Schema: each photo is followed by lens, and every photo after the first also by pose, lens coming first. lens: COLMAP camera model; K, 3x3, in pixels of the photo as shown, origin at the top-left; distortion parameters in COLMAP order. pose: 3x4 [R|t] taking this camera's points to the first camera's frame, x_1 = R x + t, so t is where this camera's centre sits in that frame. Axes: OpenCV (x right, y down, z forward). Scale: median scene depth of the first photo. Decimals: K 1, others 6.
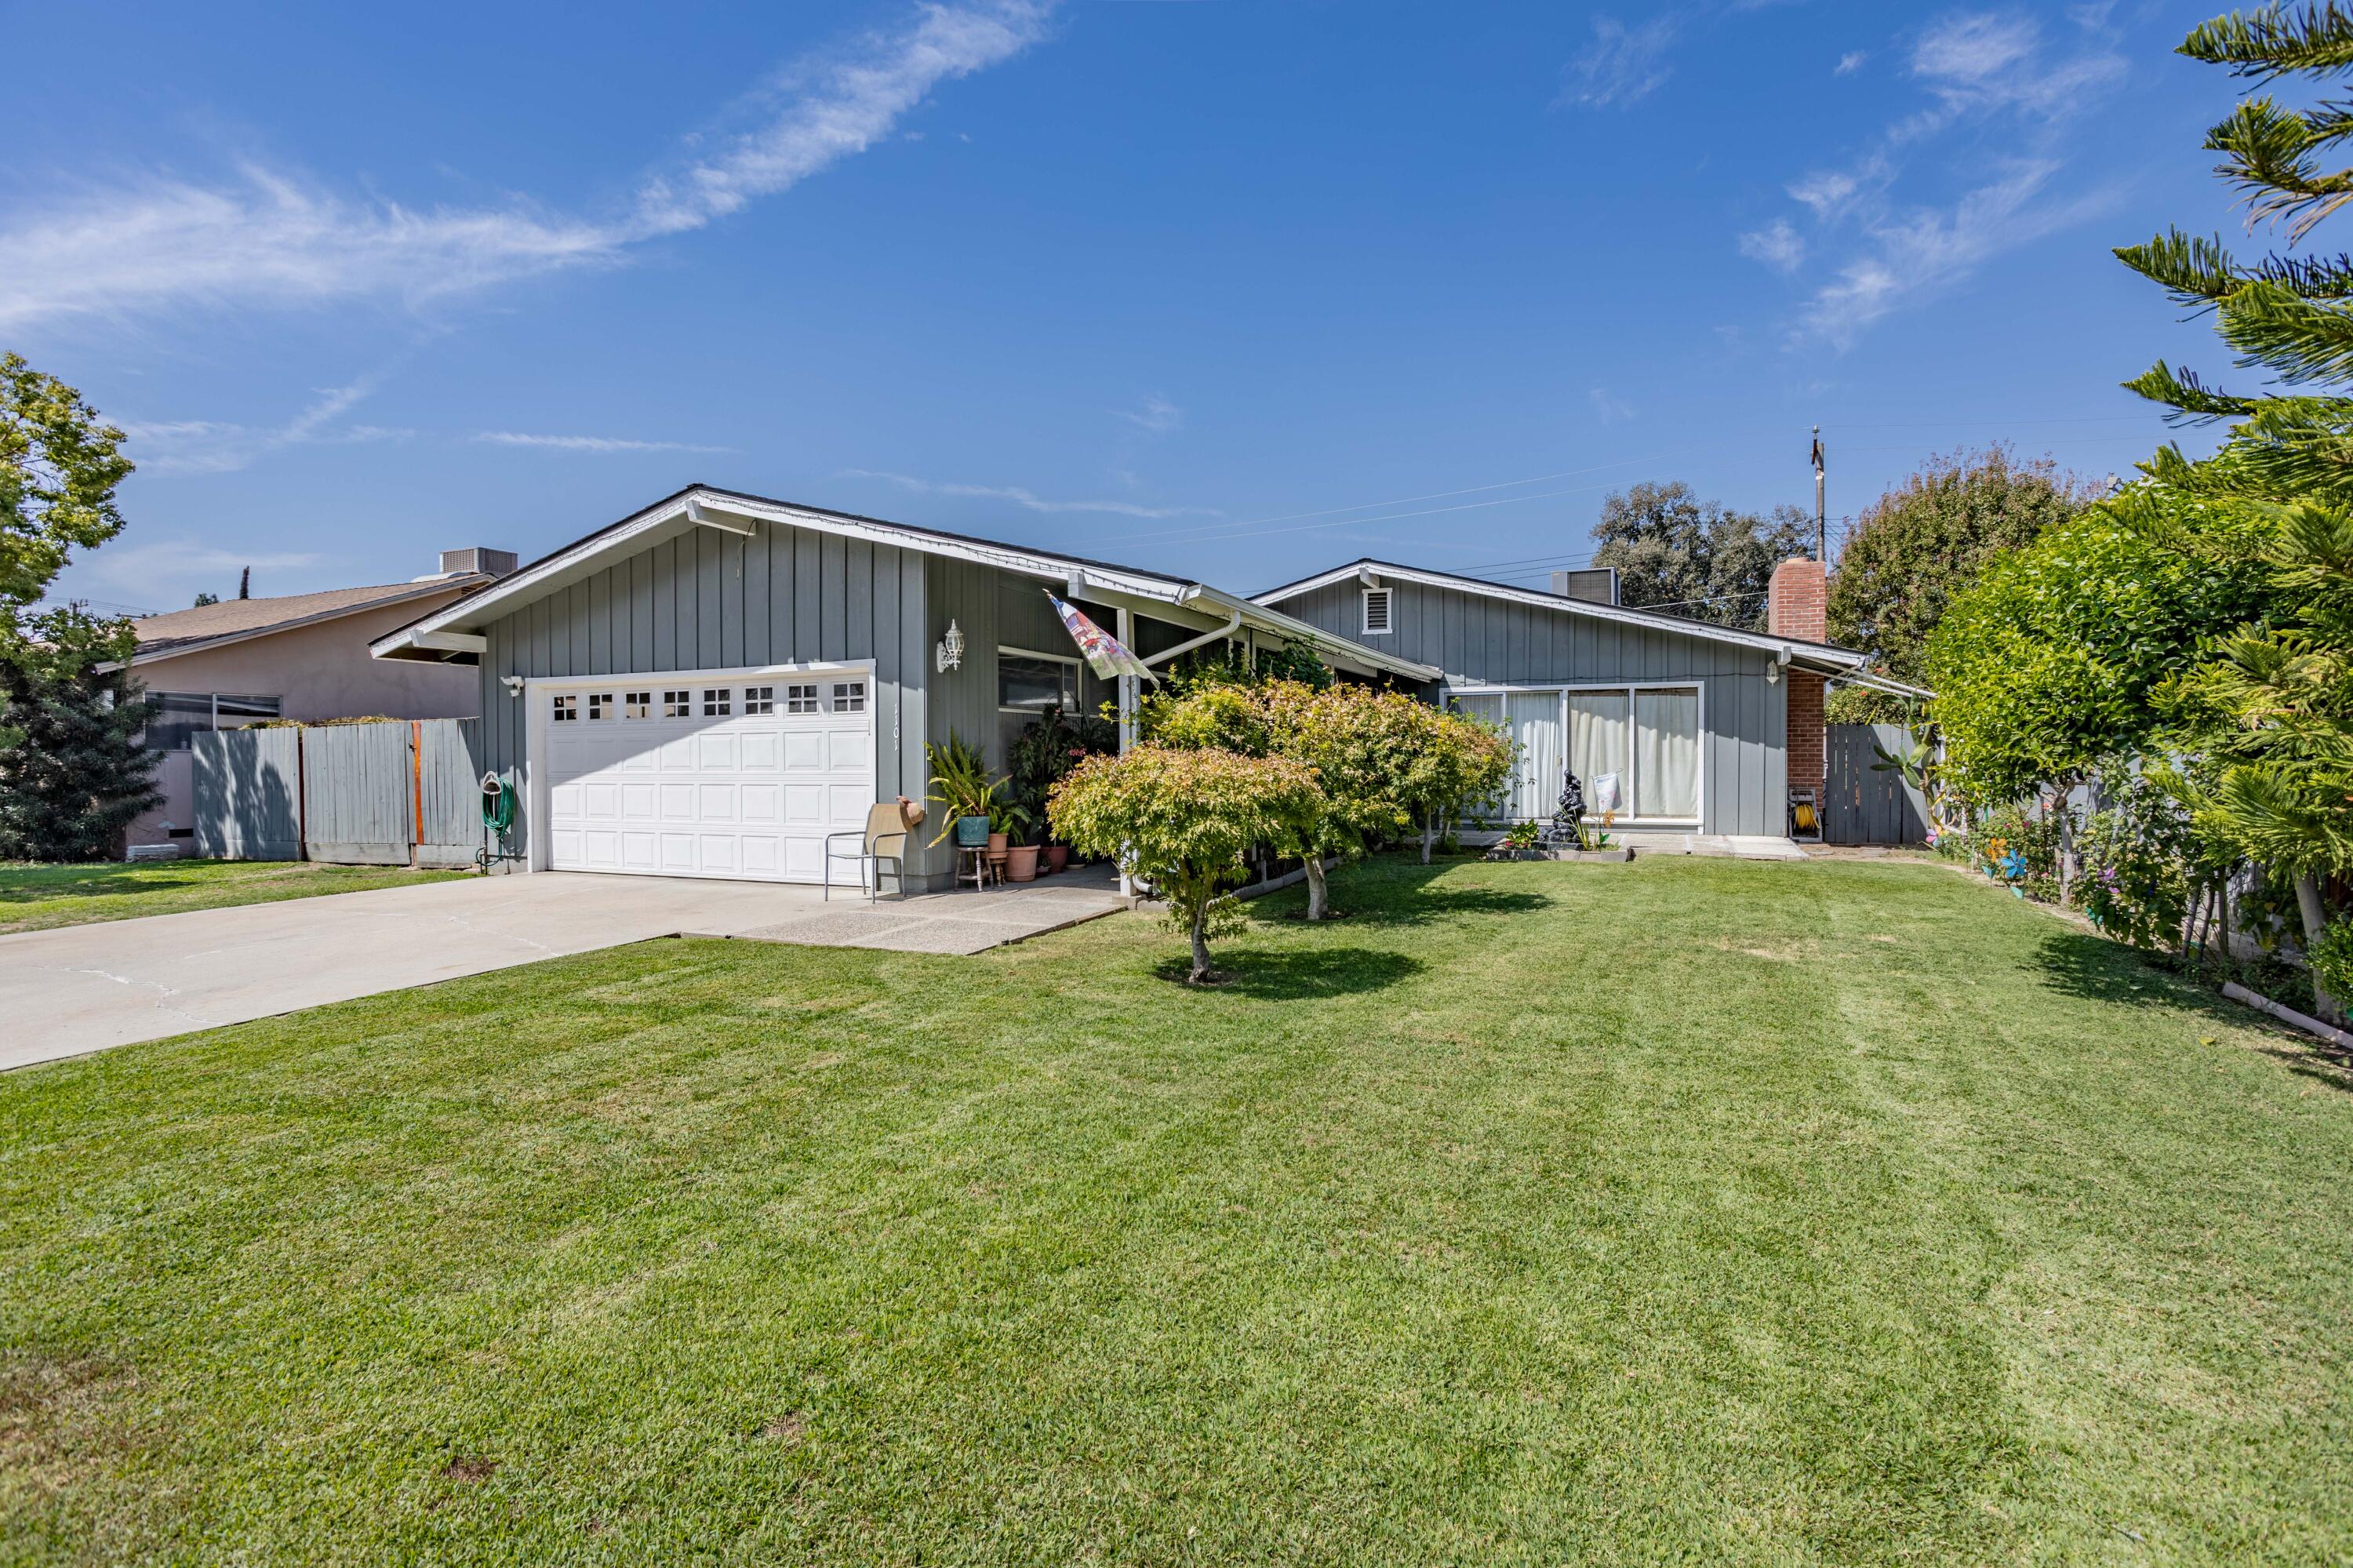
lens RADIAL K [[1136.9, 0, 1191.2], [0, 1136.9, 893.0], [0, 0, 1]] dist [-0.037380, 0.020347]
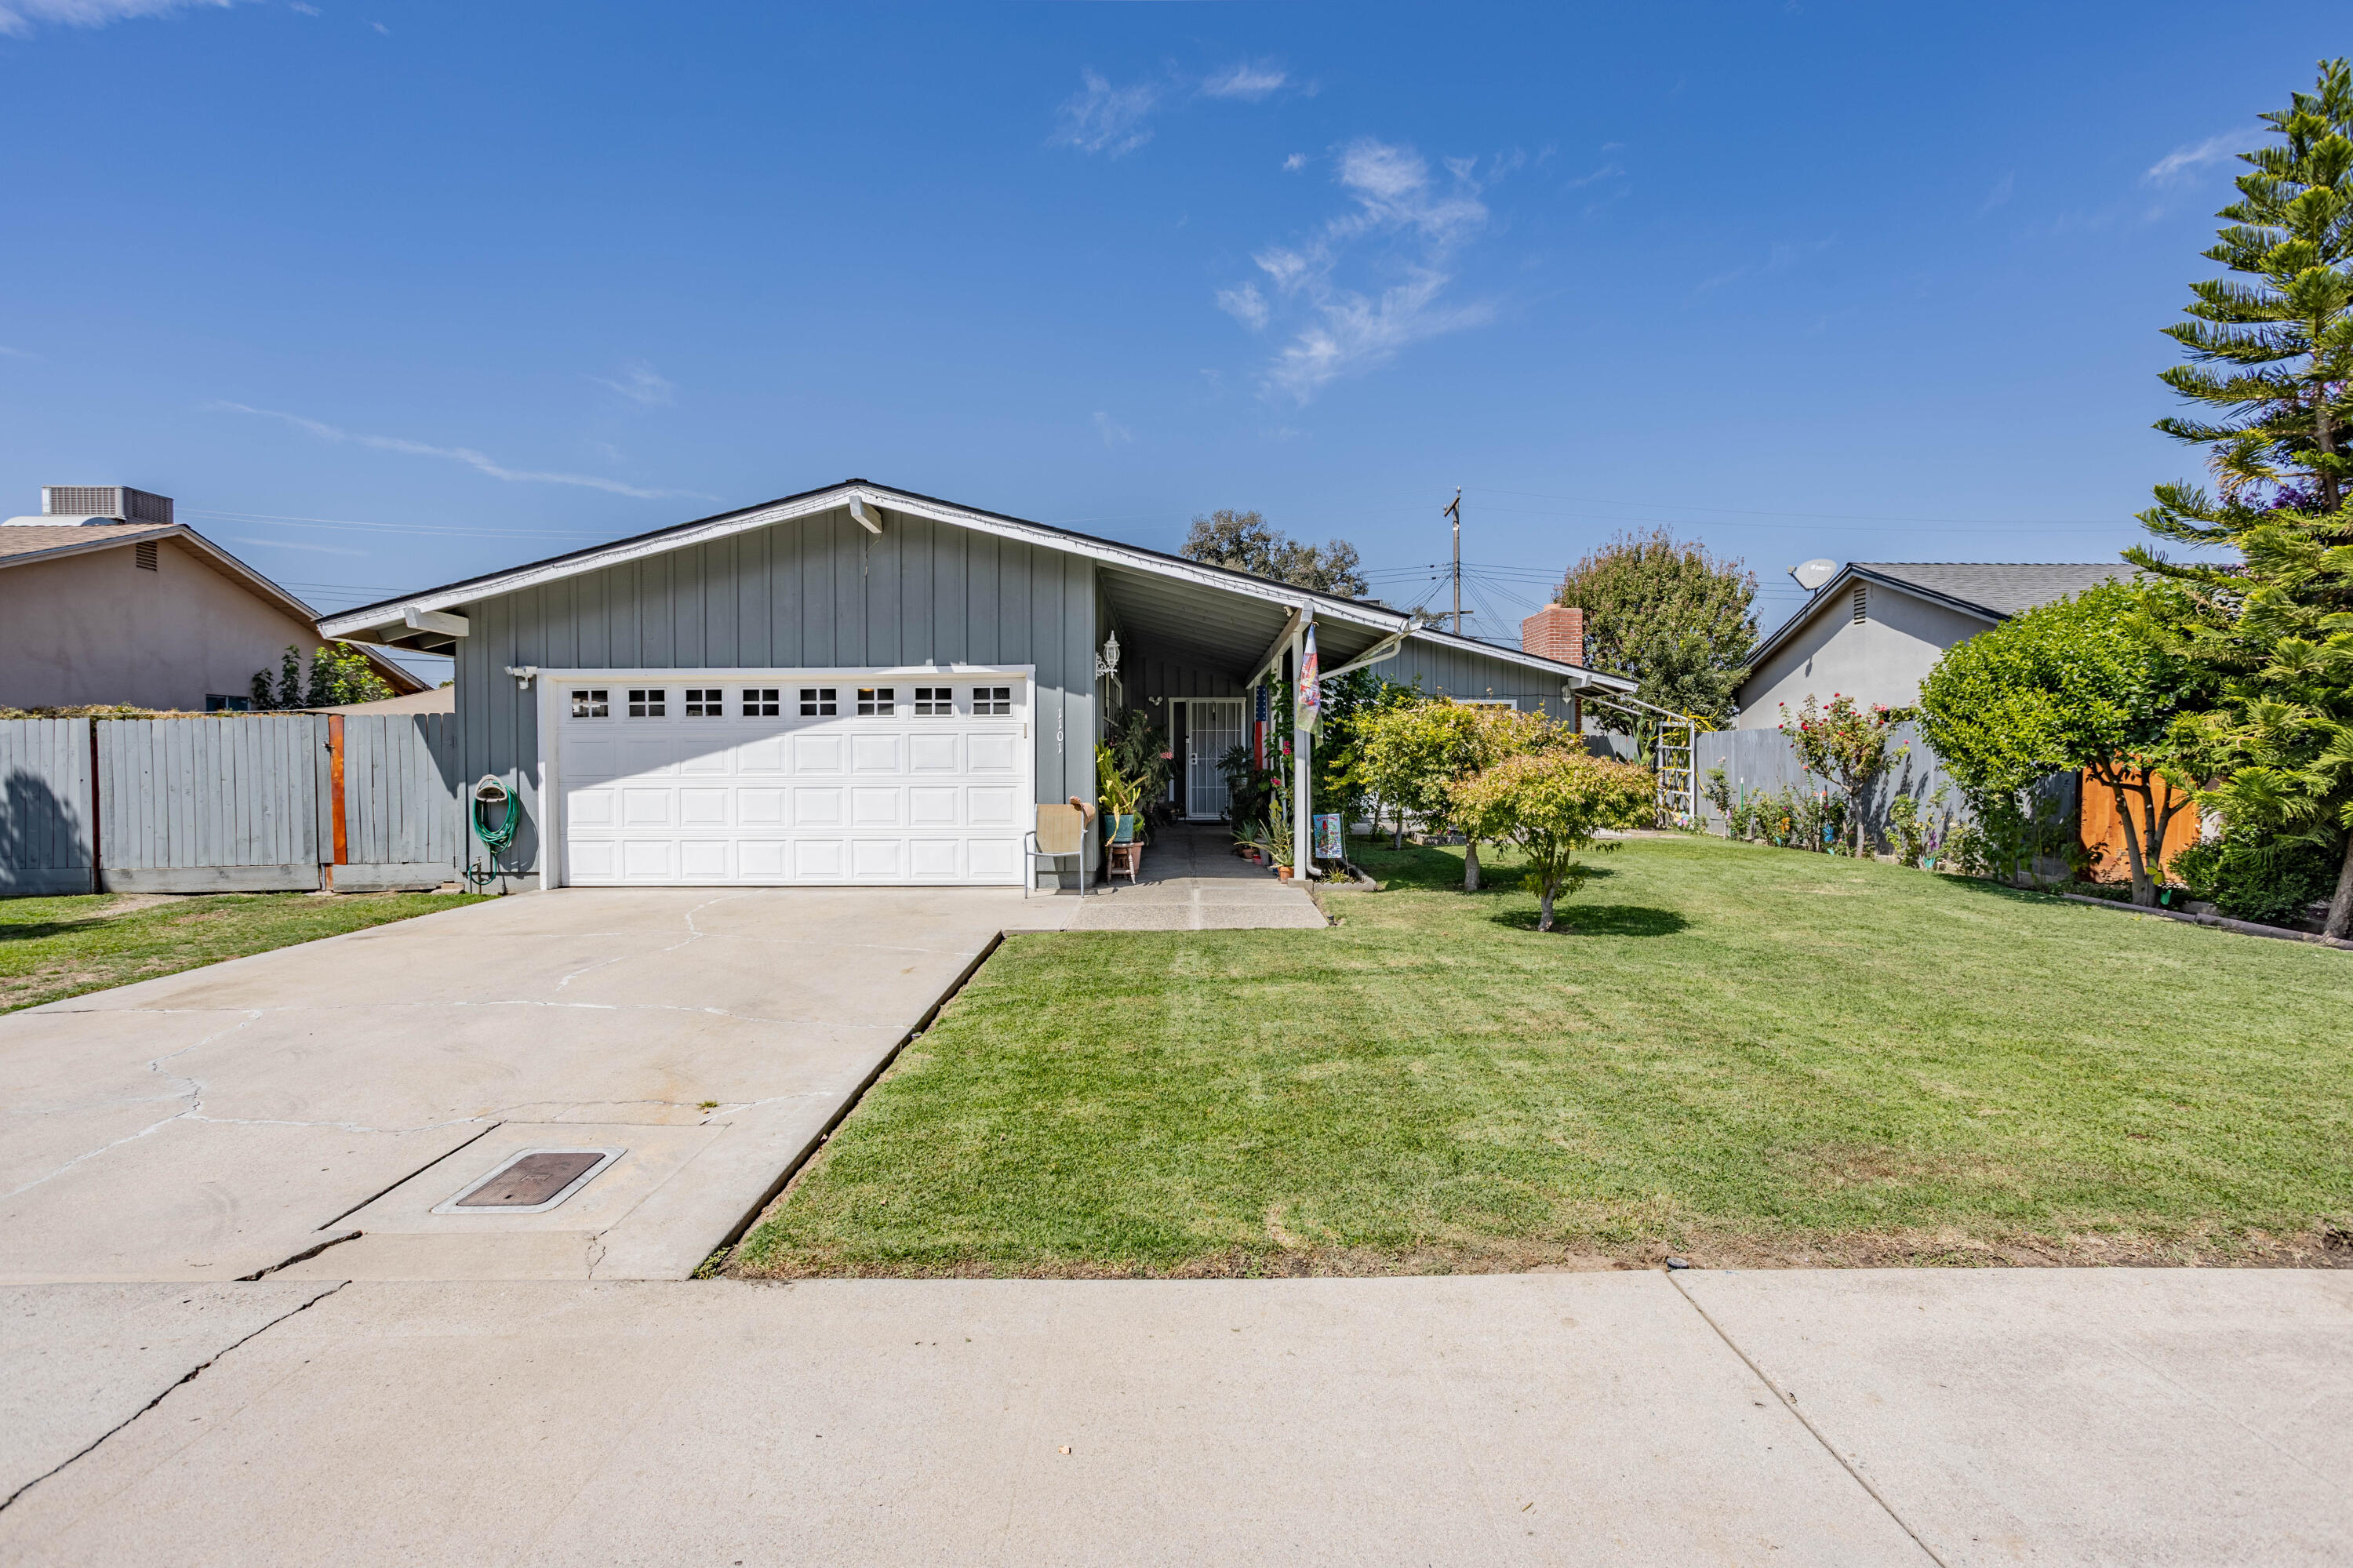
lens RADIAL K [[1136.9, 0, 1192.8], [0, 1136.9, 857.1], [0, 0, 1]] dist [-0.037380, 0.020347]
pose [[0.914417, -0.036800, 0.403098, -0.348965], [0.049294, 0.998571, -0.020660, -0.000595], [-0.401761, 0.038762, 0.914924, -0.005353]]
